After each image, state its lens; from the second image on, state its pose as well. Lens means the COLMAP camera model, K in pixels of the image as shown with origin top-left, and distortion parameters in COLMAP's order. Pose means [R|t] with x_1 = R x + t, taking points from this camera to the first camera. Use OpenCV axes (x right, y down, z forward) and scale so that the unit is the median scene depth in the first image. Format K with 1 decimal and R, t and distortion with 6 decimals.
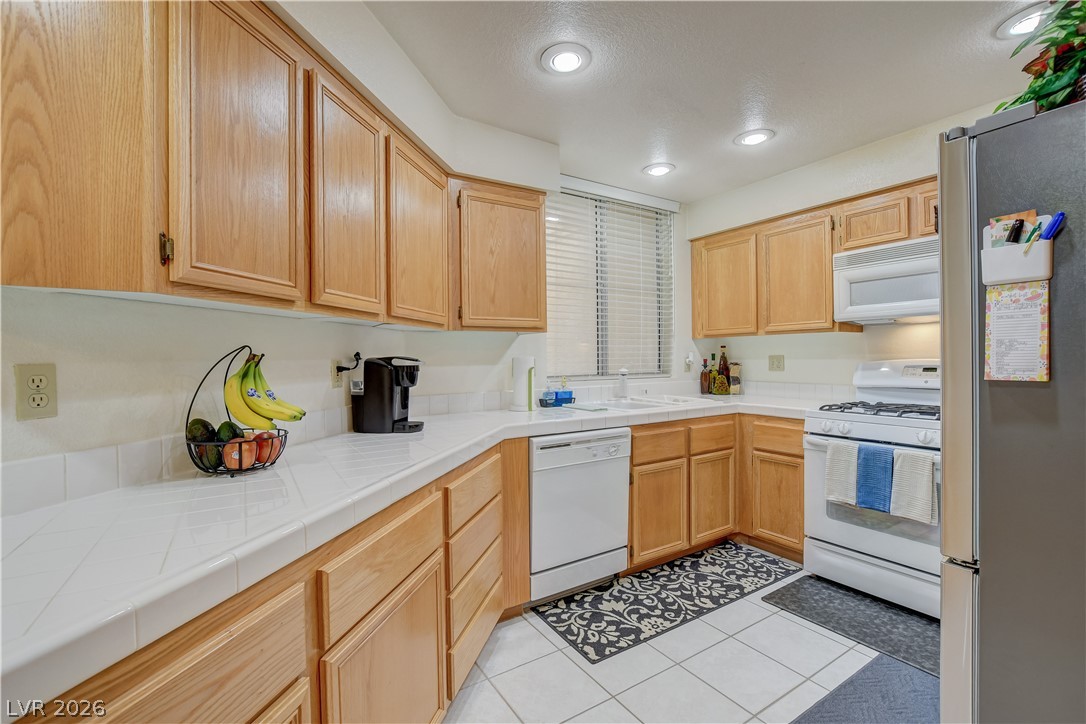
lens RADIAL K [[479.1, 0, 543.0], [0, 479.1, 362.0], [0, 0, 1]] dist [-0.002603, -0.000325]
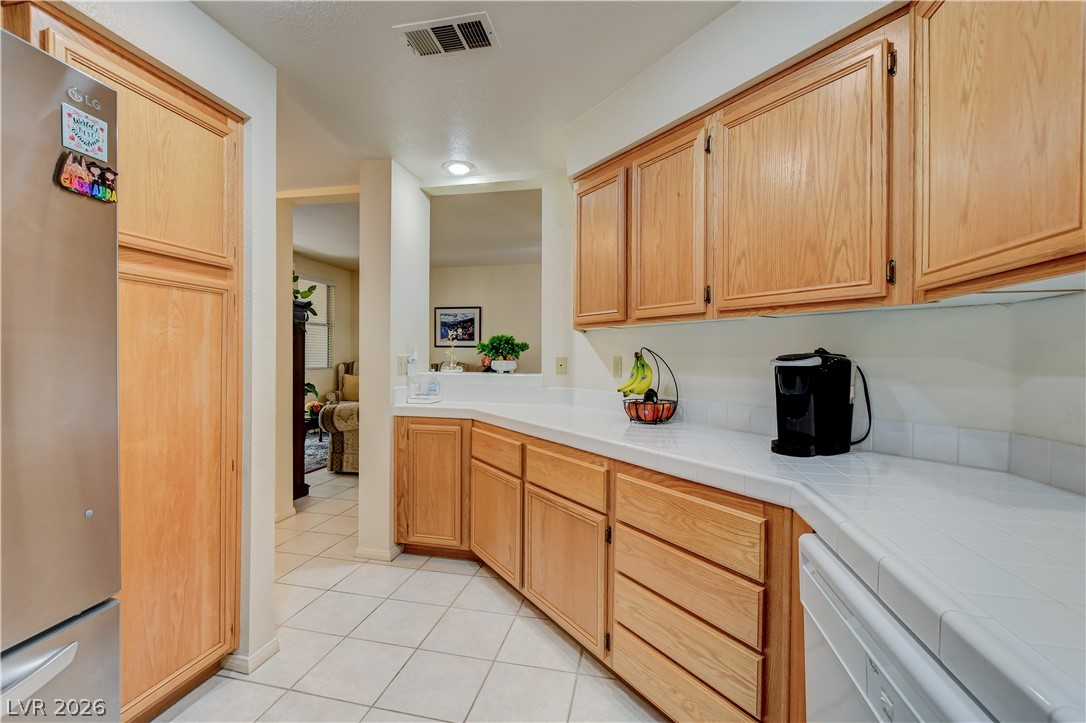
lens RADIAL K [[470.9, 0, 543.0], [0, 470.9, 361.5], [0, 0, 1]] dist [-0.001313, -0.000139]
pose [[-0.703733, 0.013820, -0.710330, 0.394517], [-0.005708, 0.999669, 0.025104, -0.012690], [0.710441, 0.021721, -0.703421, 0.942749]]
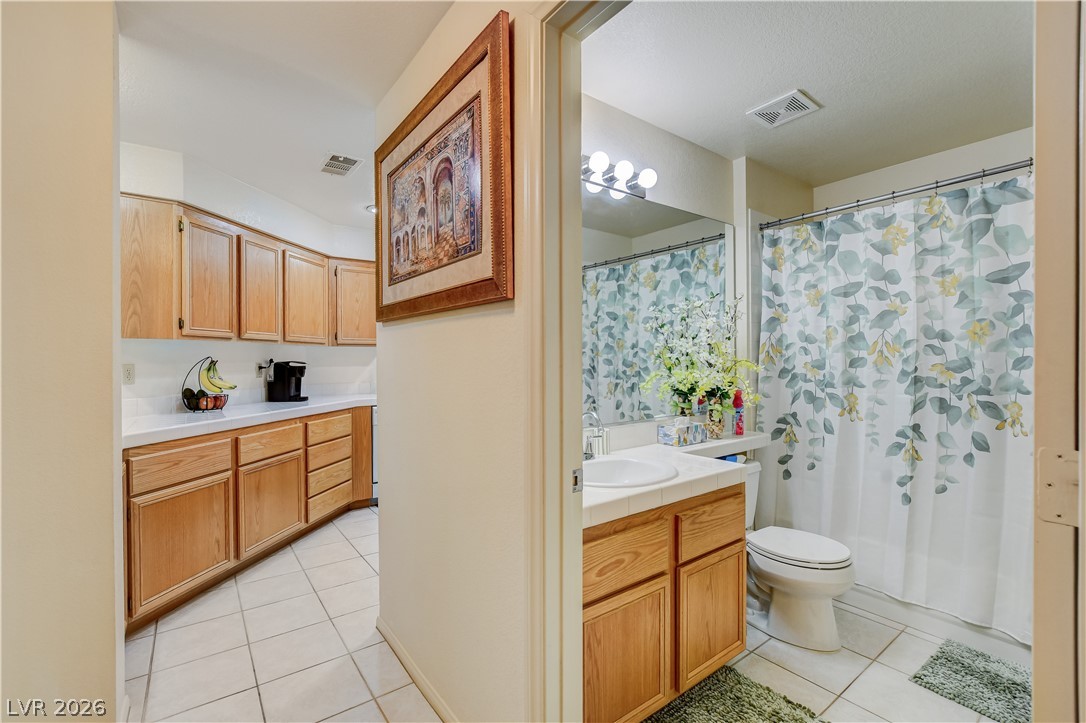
lens RADIAL K [[470.9, 0, 543.0], [0, 470.9, 361.5], [0, 0, 1]] dist [-0.001313, -0.000139]
pose [[0.997316, 0.006022, 0.072964, 0.403060], [-0.005578, 0.999965, -0.006290, -0.002999], [-0.072999, 0.005866, 0.997315, -0.680647]]
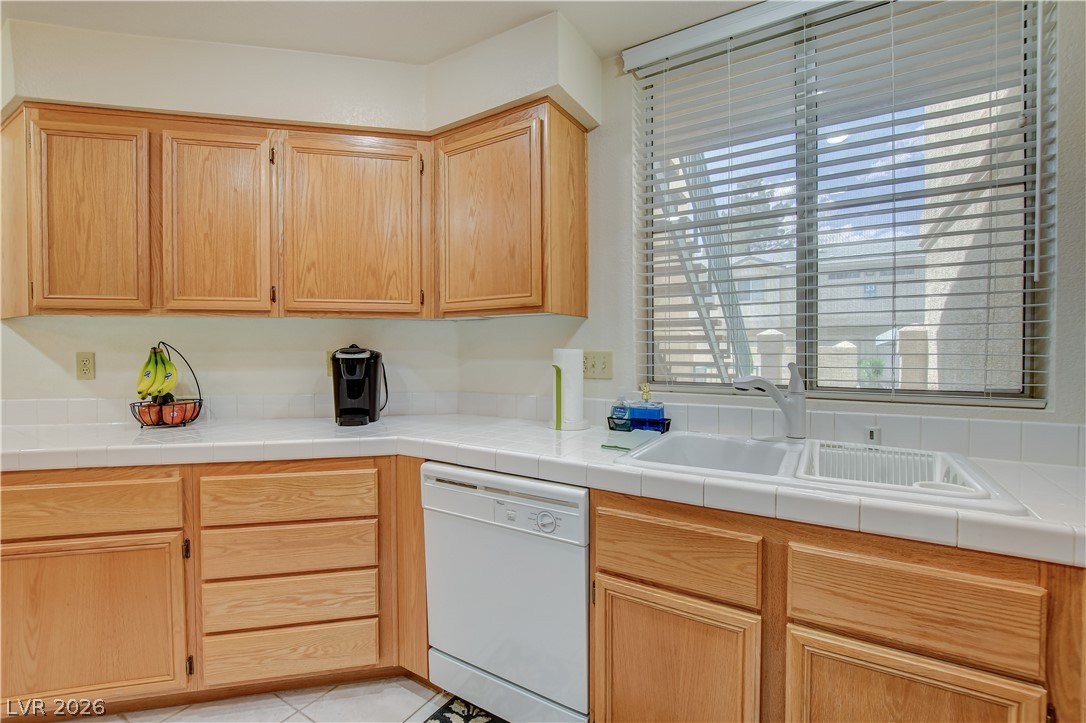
lens RADIAL K [[482.4, 0, 540.2], [0, 482.4, 359.8], [0, 0, 1]] dist [-0.013820, 0.000218]
pose [[0.422456, 0.025500, -0.906025, 0.590534], [-0.010782, 0.999675, 0.023108, -0.012668], [0.906319, 0.000007, 0.422593, 0.706647]]
